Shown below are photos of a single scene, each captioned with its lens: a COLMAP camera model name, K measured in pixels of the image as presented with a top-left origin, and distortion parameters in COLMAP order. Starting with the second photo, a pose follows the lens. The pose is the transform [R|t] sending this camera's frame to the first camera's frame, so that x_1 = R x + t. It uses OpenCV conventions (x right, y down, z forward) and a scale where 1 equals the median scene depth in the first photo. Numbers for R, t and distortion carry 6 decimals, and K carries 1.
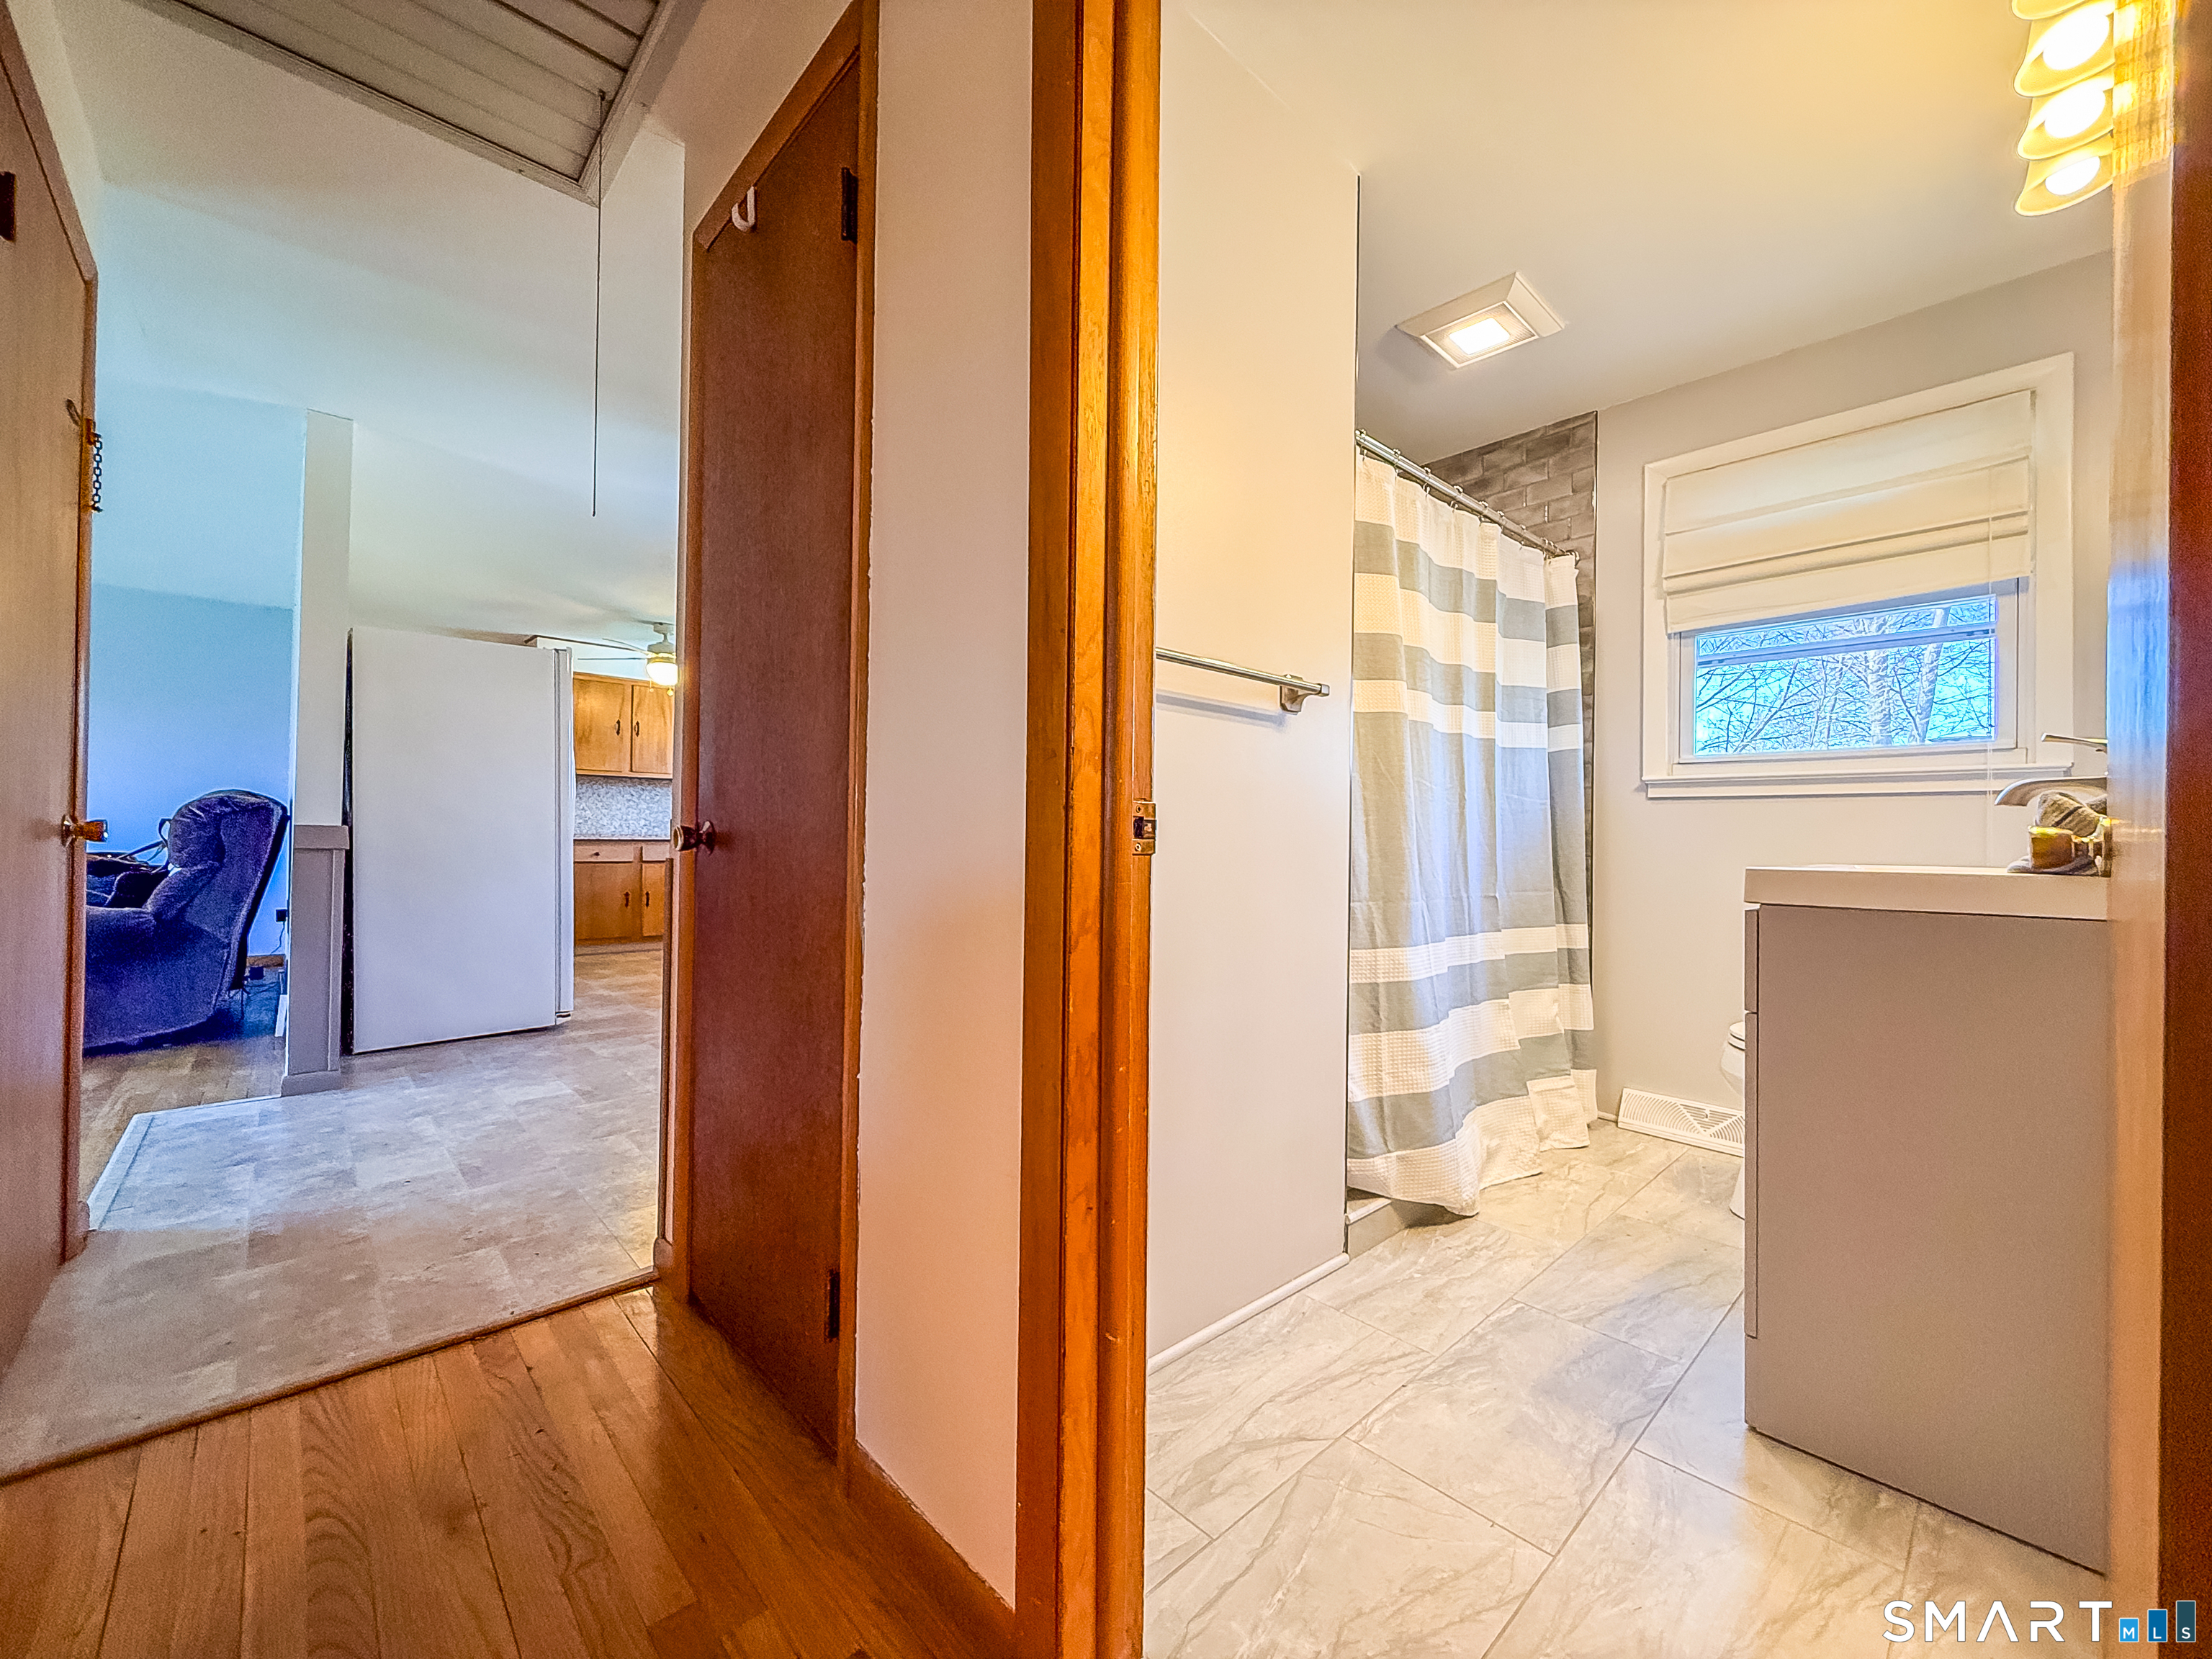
lens RADIAL K [[880.8, 0, 1101.3], [0, 880.8, 833.3], [0, 0, 1]] dist [0.001407, 0.000090]
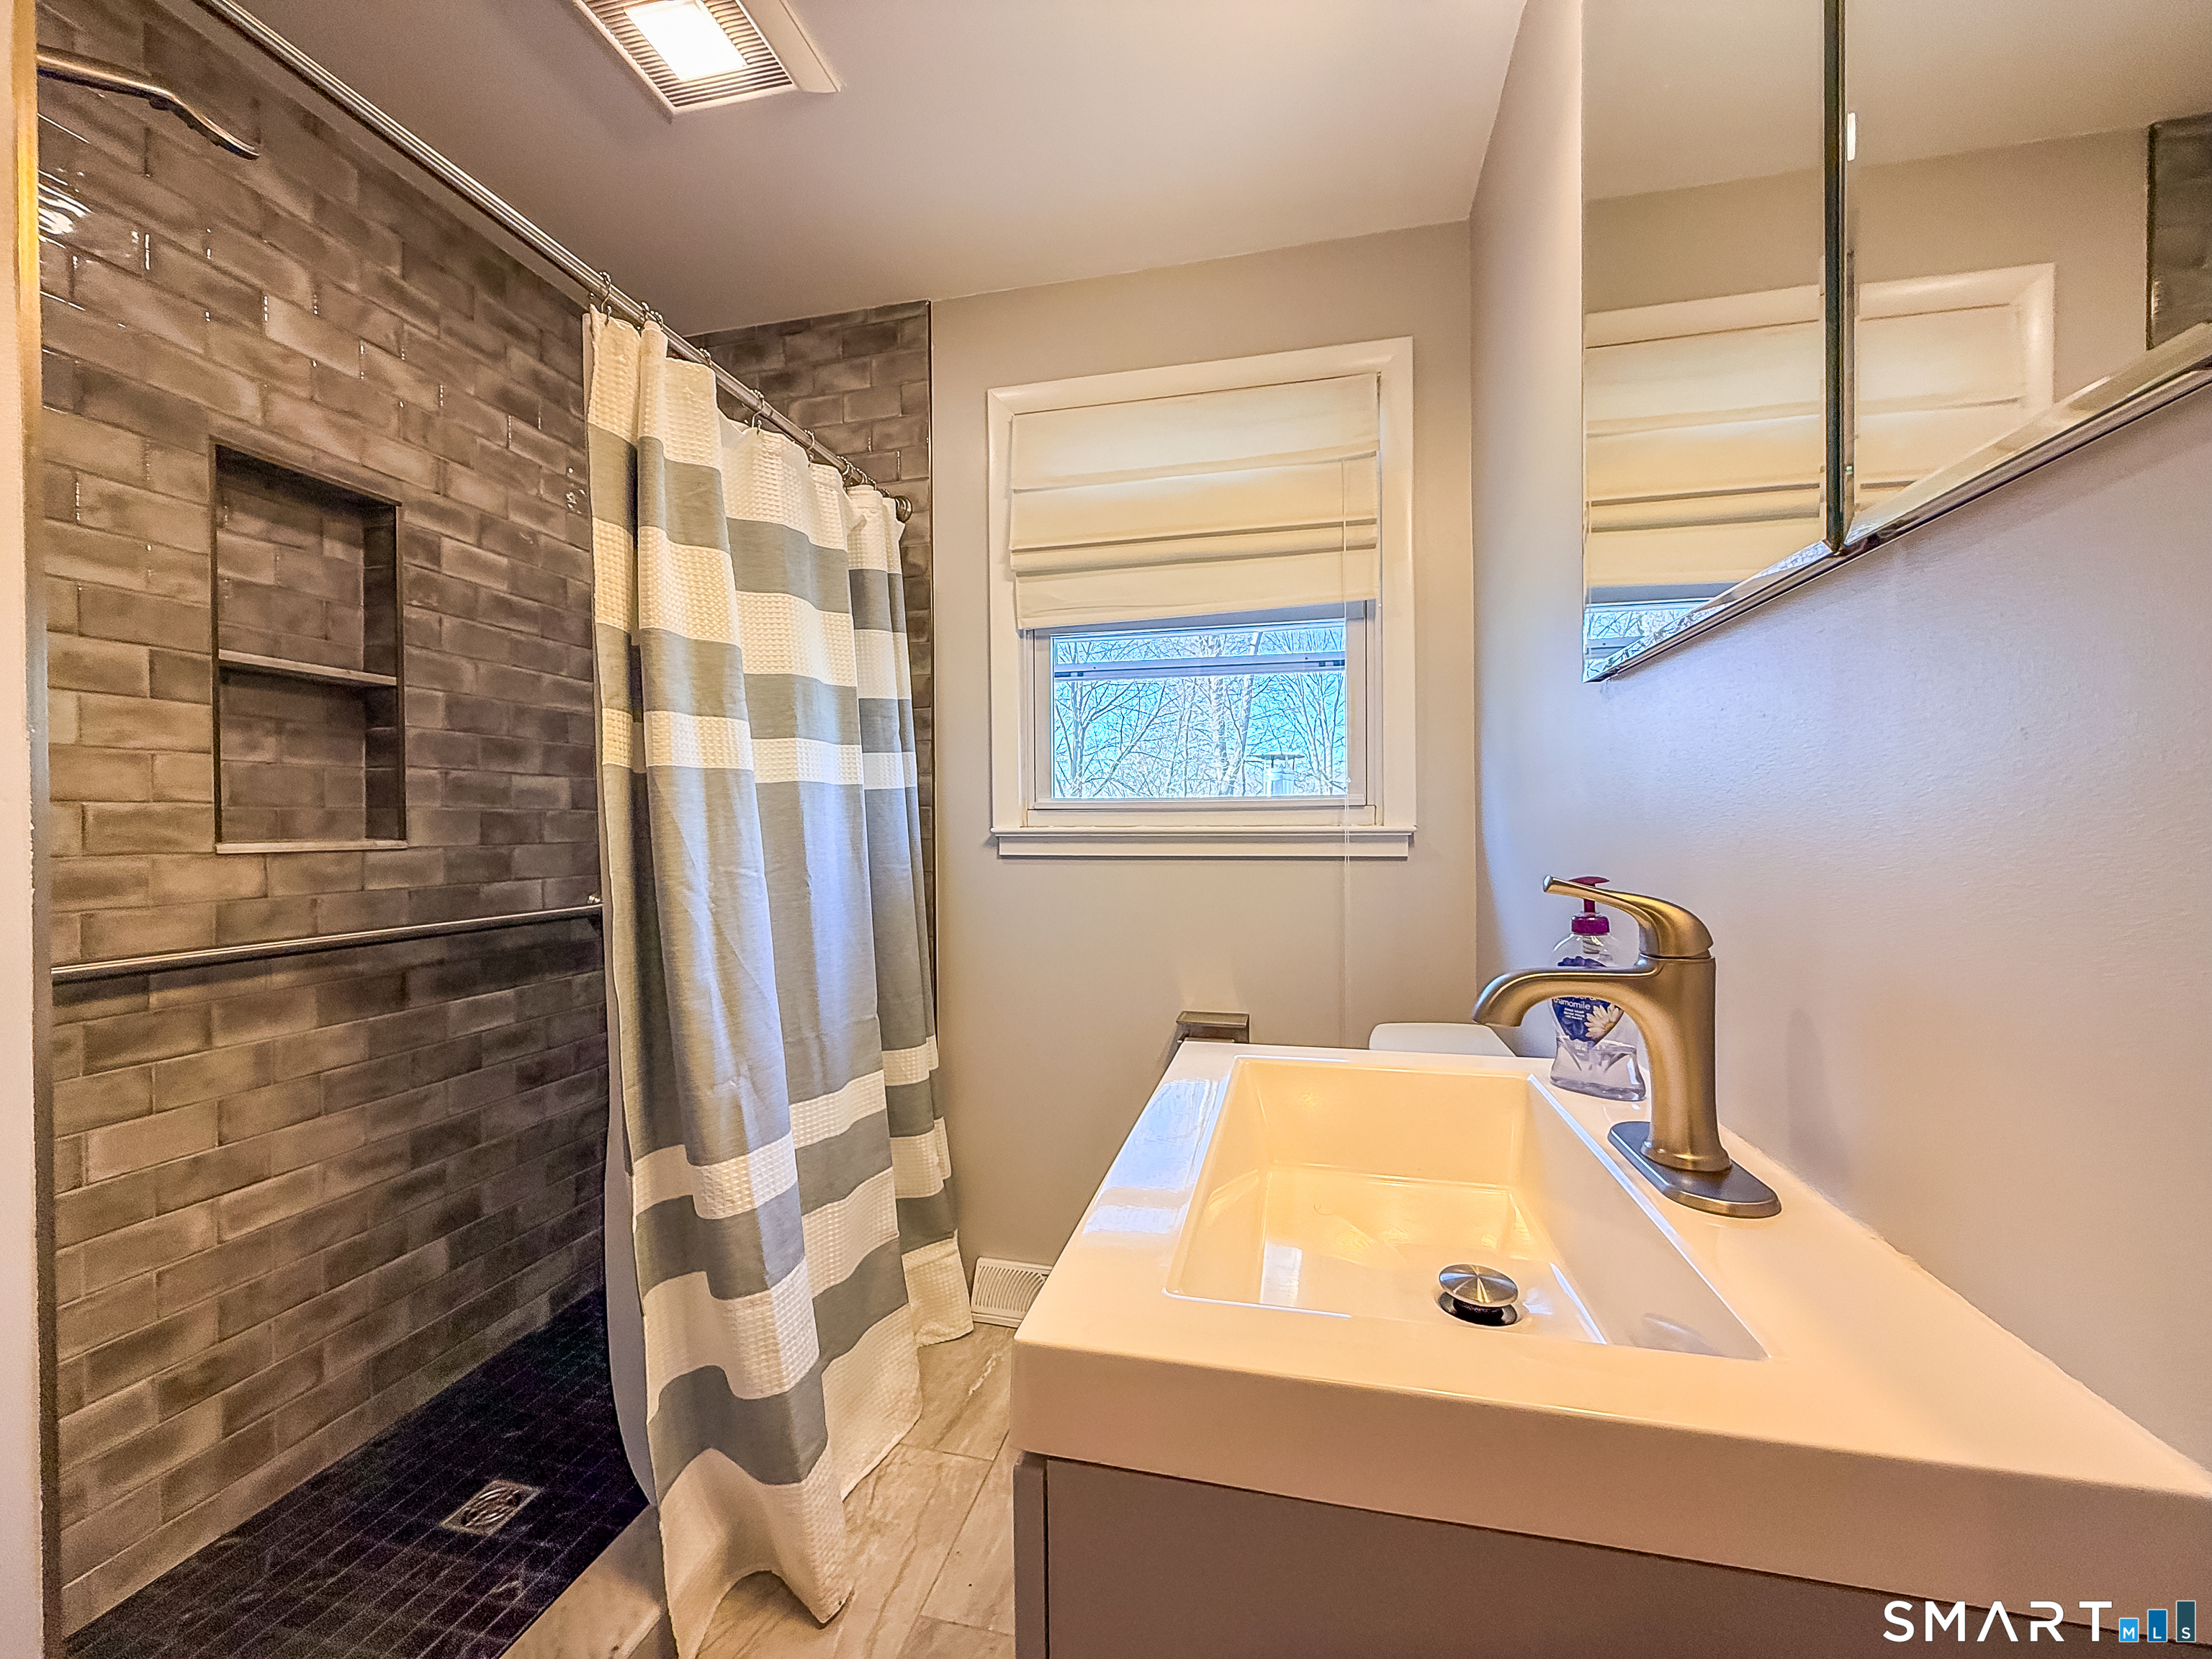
lens RADIAL K [[880.8, 0, 1101.3], [0, 880.8, 833.3], [0, 0, 1]] dist [0.001407, 0.000090]
pose [[0.829581, -0.024114, 0.557865, 0.285535], [0.015072, 0.999670, 0.020799, -0.072006], [-0.558182, -0.008847, 0.829671, 0.352746]]
